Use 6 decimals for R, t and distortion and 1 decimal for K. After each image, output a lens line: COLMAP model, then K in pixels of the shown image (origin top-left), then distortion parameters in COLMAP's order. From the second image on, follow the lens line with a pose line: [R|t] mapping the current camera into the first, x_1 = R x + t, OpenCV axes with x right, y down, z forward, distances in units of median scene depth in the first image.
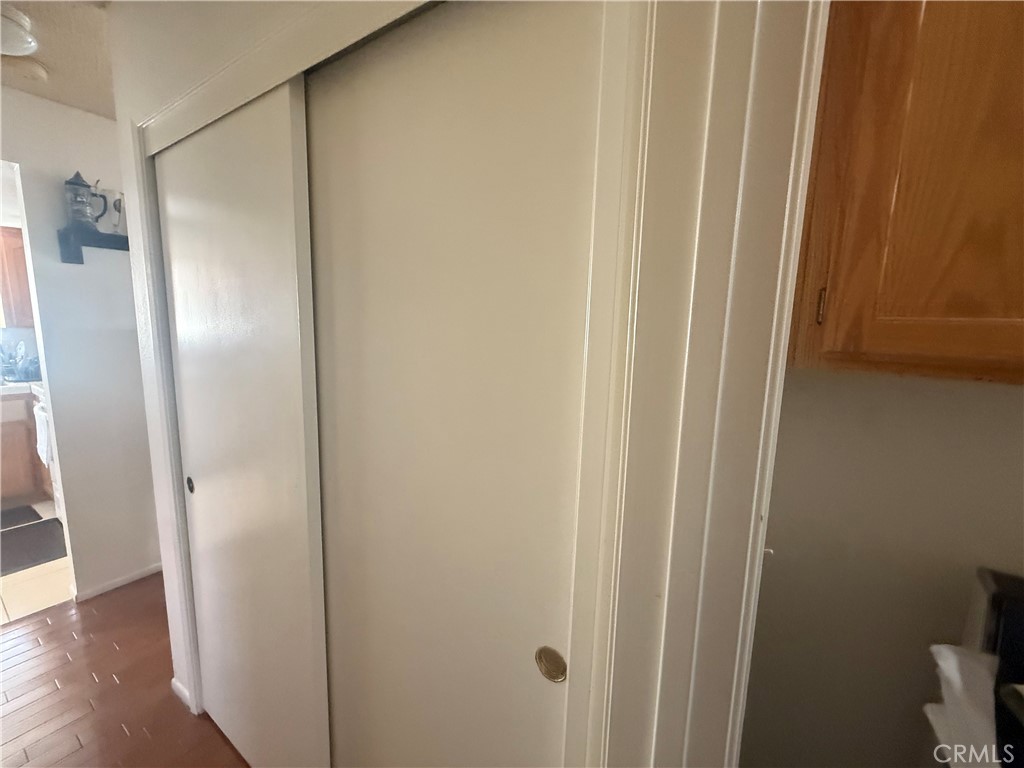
lens RADIAL K [[408.0, 0, 509.4], [0, 408.0, 384.1], [0, 0, 1]] dist [0.001603, -0.000577]
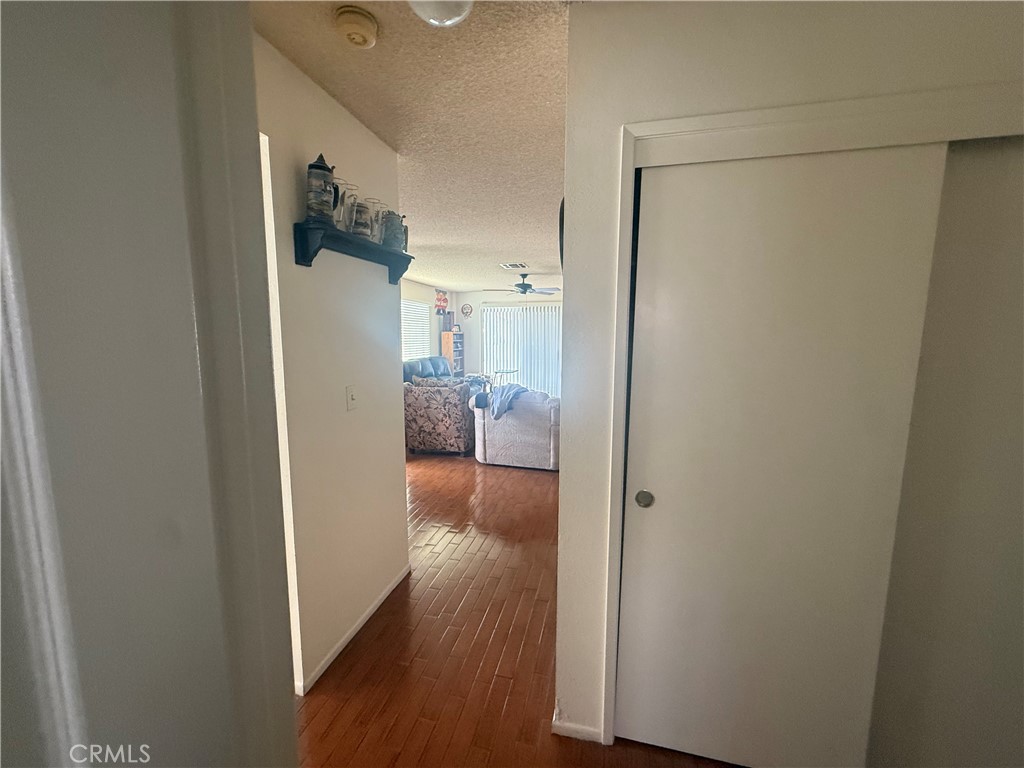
lens RADIAL K [[408.0, 0, 509.4], [0, 408.0, 384.1], [0, 0, 1]] dist [0.001603, -0.000577]
pose [[0.943384, -0.057588, 0.326665, -1.000835], [0.063745, 0.997933, -0.008163, -0.033067], [-0.325519, 0.028524, 0.945105, 0.124121]]
